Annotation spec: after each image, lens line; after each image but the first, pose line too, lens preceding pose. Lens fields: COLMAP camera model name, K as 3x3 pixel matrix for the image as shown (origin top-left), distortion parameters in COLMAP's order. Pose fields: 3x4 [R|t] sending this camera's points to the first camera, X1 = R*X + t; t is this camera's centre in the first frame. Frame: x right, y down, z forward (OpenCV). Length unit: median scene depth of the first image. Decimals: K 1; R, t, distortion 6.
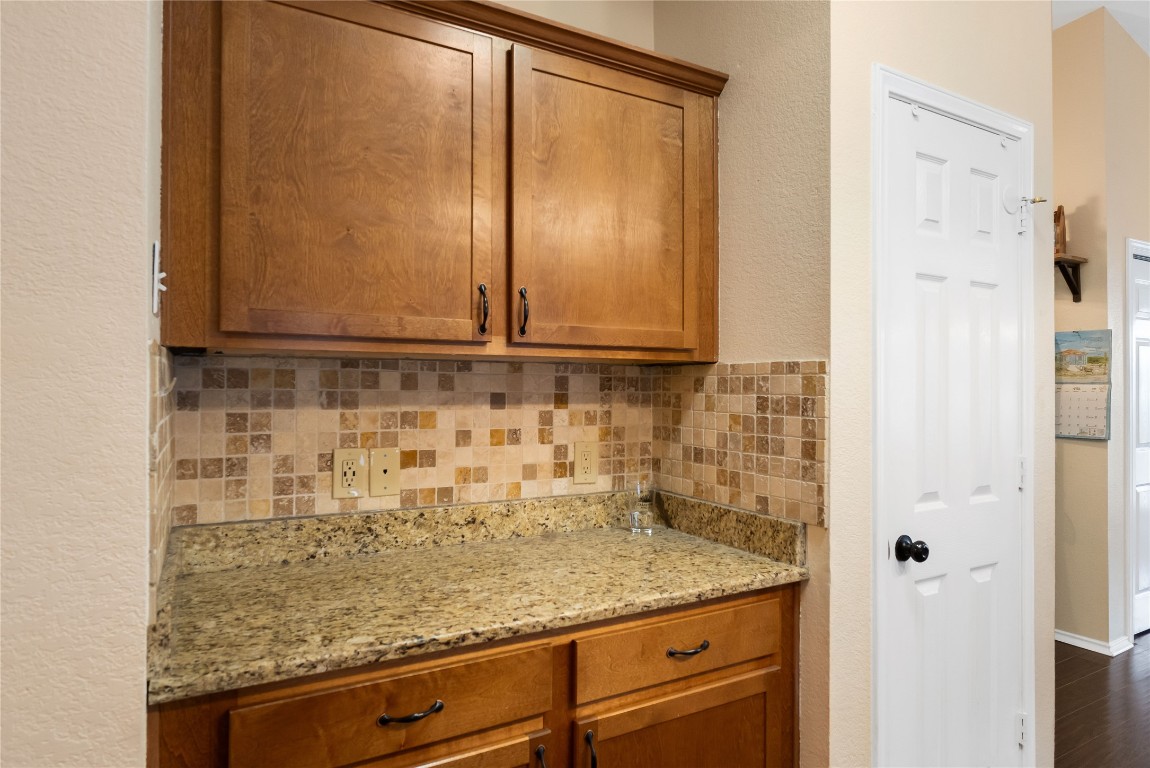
lens RADIAL K [[658.7, 0, 575.2], [0, 658.7, 382.7], [0, 0, 1]] dist [-0.001384, 0.002705]
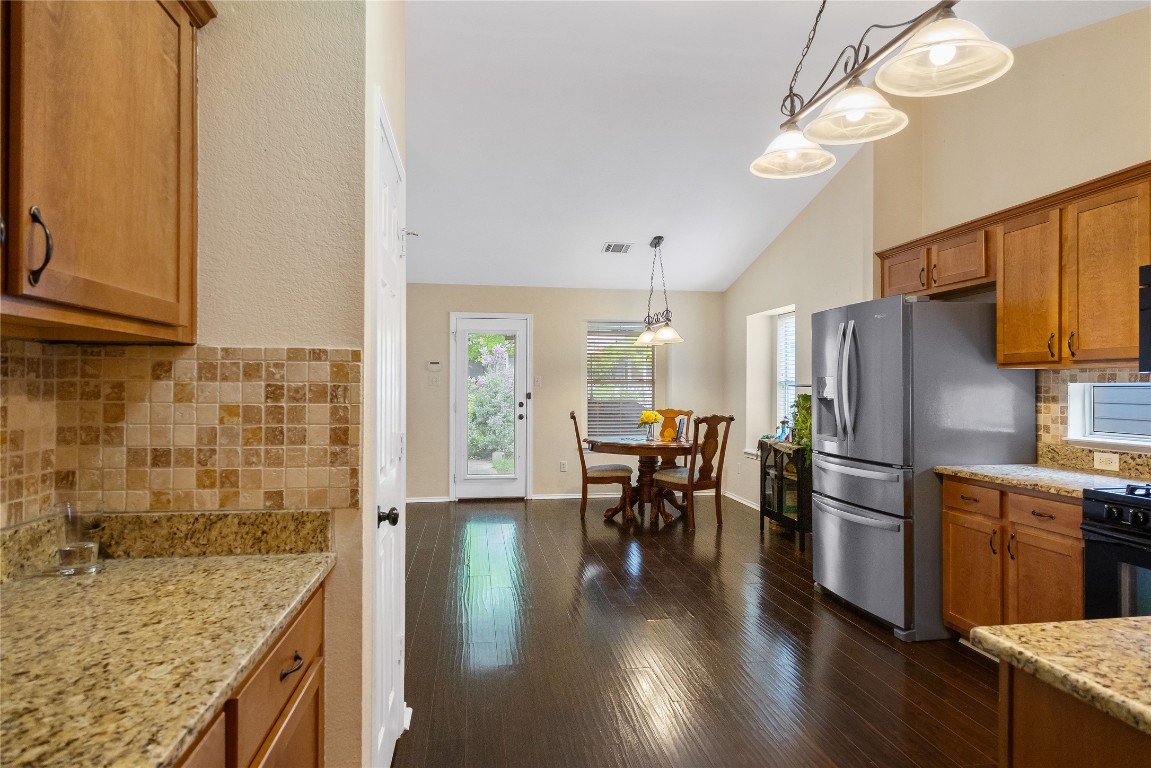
lens RADIAL K [[659.3, 0, 565.3], [0, 659.3, 384.9], [0, 0, 1]] dist [-0.001384, 0.002705]
pose [[0.360235, 0.001726, 0.932860, -0.435579], [-0.009957, 0.999948, 0.001995, 0.015939], [-0.932809, -0.010007, 0.360233, 0.276029]]
